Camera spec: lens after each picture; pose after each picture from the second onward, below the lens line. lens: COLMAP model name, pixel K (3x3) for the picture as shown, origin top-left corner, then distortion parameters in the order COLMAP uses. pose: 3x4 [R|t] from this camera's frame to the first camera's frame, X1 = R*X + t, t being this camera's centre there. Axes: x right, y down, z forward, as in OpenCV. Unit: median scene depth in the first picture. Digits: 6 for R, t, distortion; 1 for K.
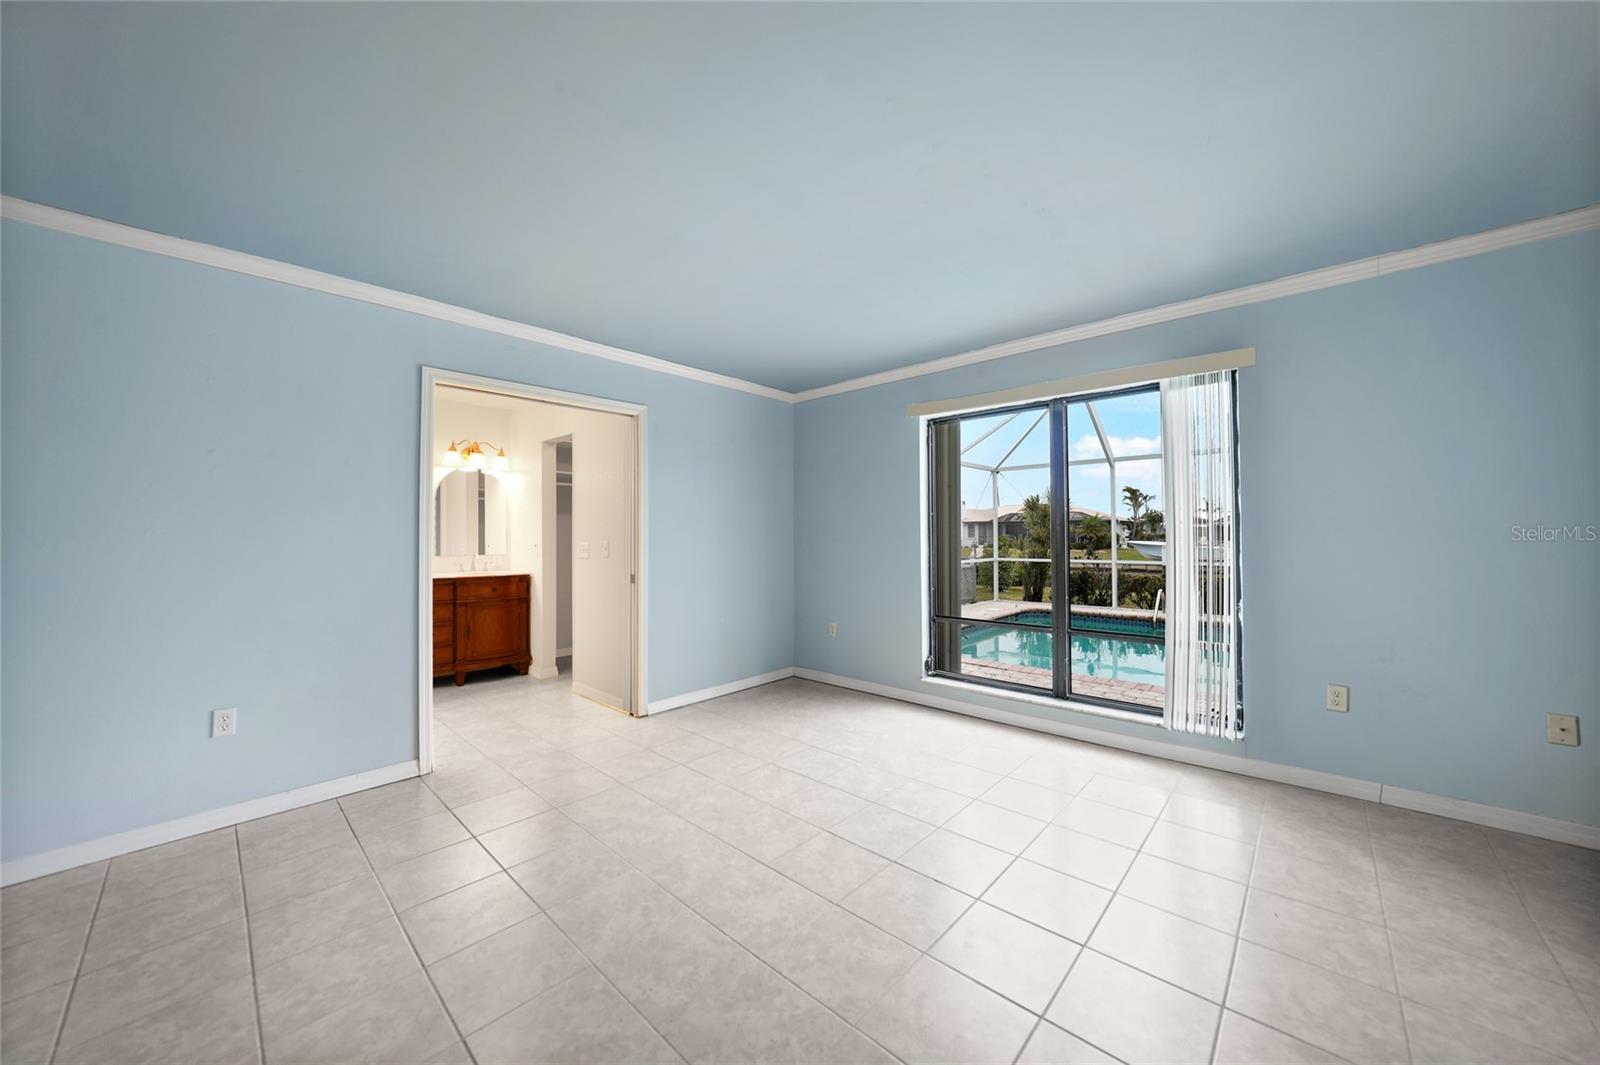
lens RADIAL K [[559.8, 0, 796.2], [0, 559.8, 528.2], [0, 0, 1]] dist [-0.005769, -0.000236]
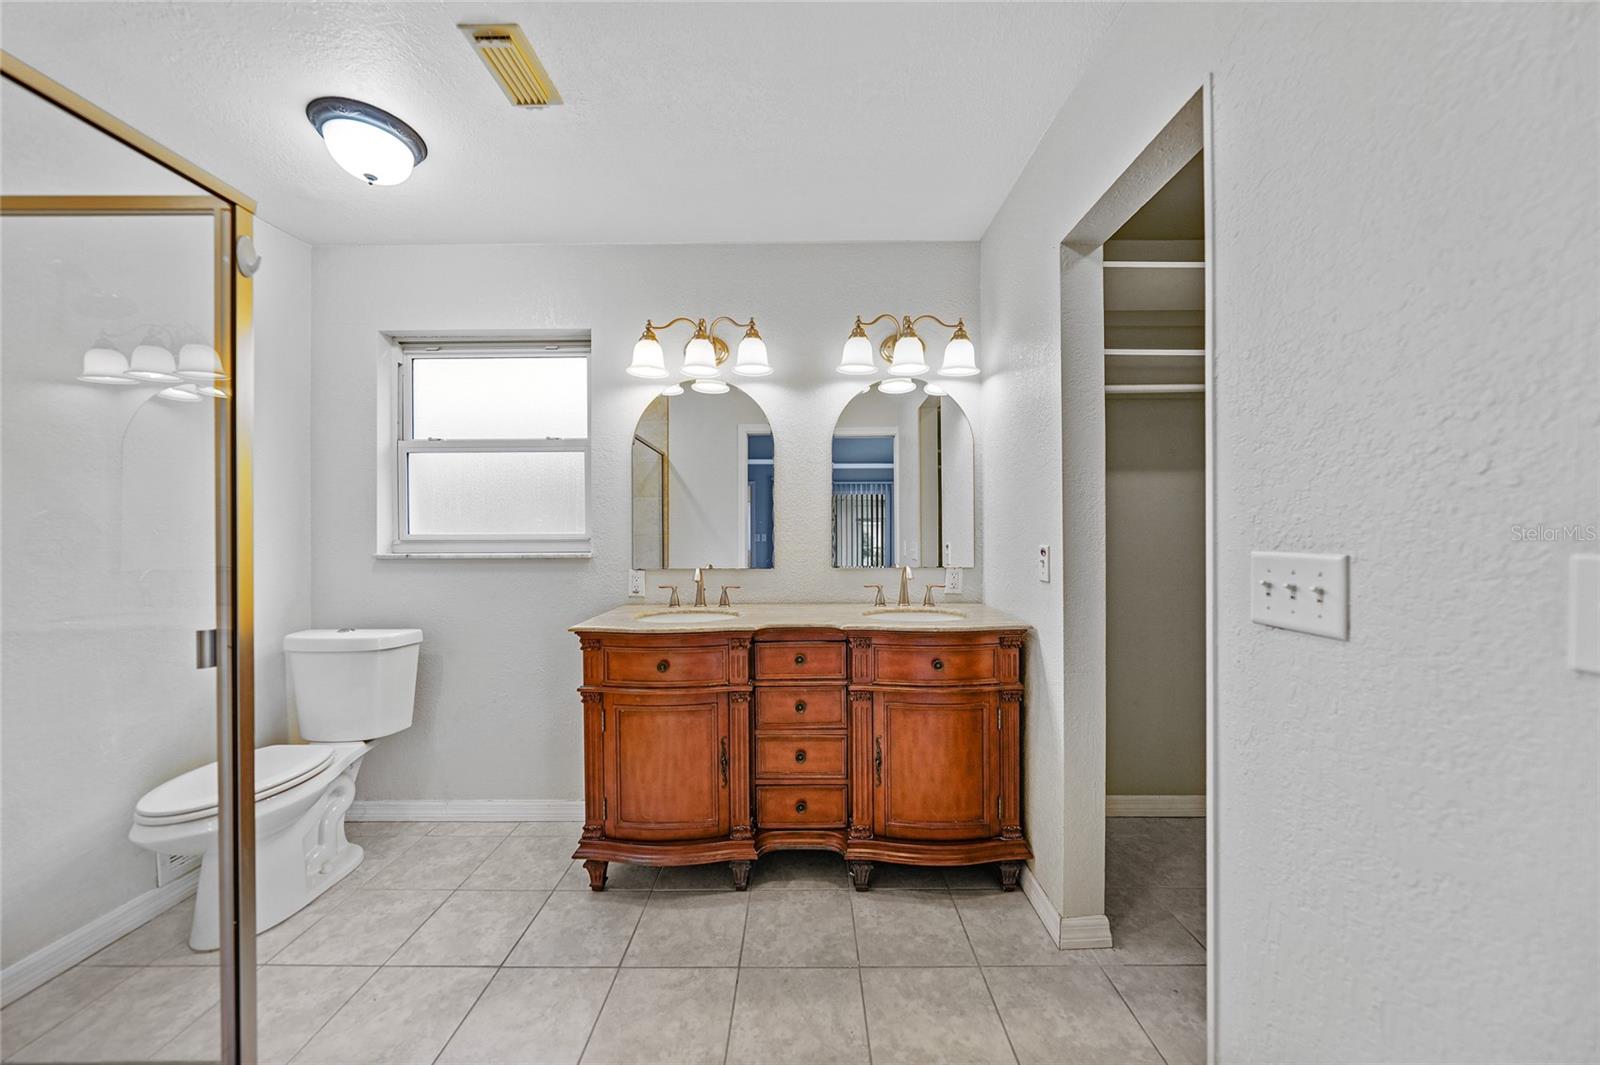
lens RADIAL K [[559.8, 0, 796.9], [0, 559.8, 527.7], [0, 0, 1]] dist [-0.005769, -0.000236]
pose [[0.661902, 0.000179, -0.749590, -0.305696], [0.009859, 0.999911, 0.008944, 0.010707], [0.749526, -0.013310, 0.661842, 0.654696]]
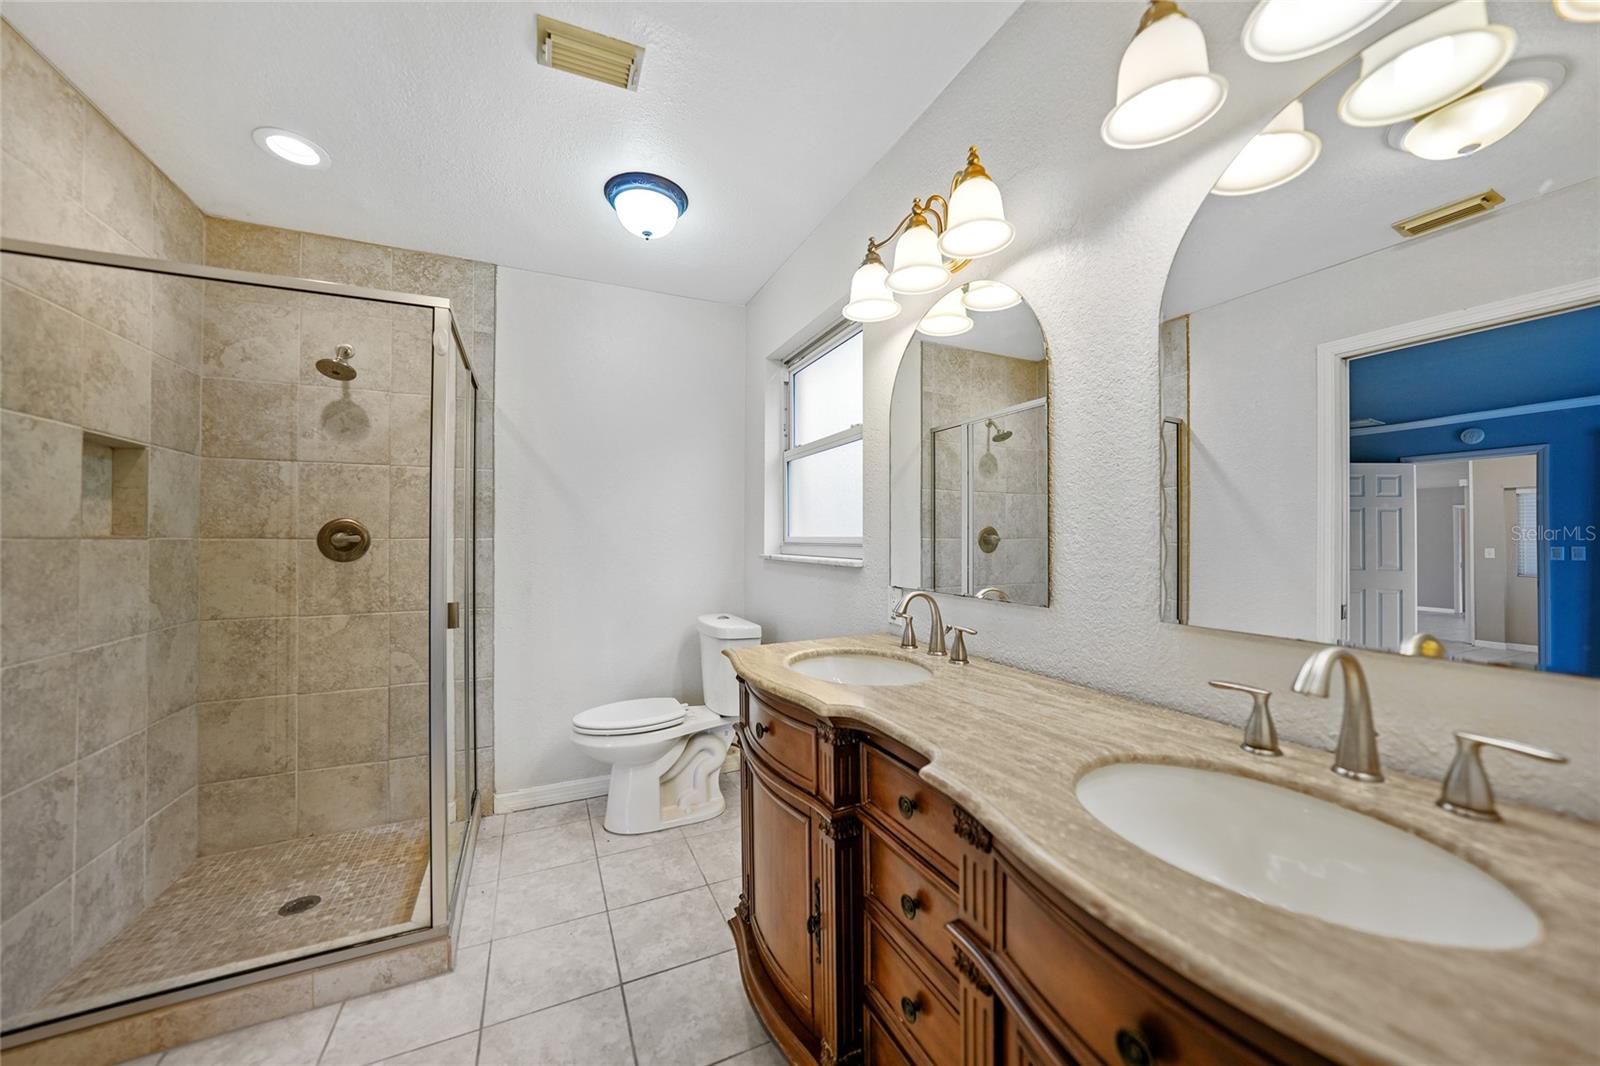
lens RADIAL K [[559.8, 0, 795.4], [0, 559.8, 530.3], [0, 0, 1]] dist [-0.005769, -0.000236]
pose [[-0.380958, -0.003754, -0.924585, -0.392901], [0.010410, 0.999911, -0.008349, 0.015711], [0.924534, -0.012805, -0.380885, 0.900195]]
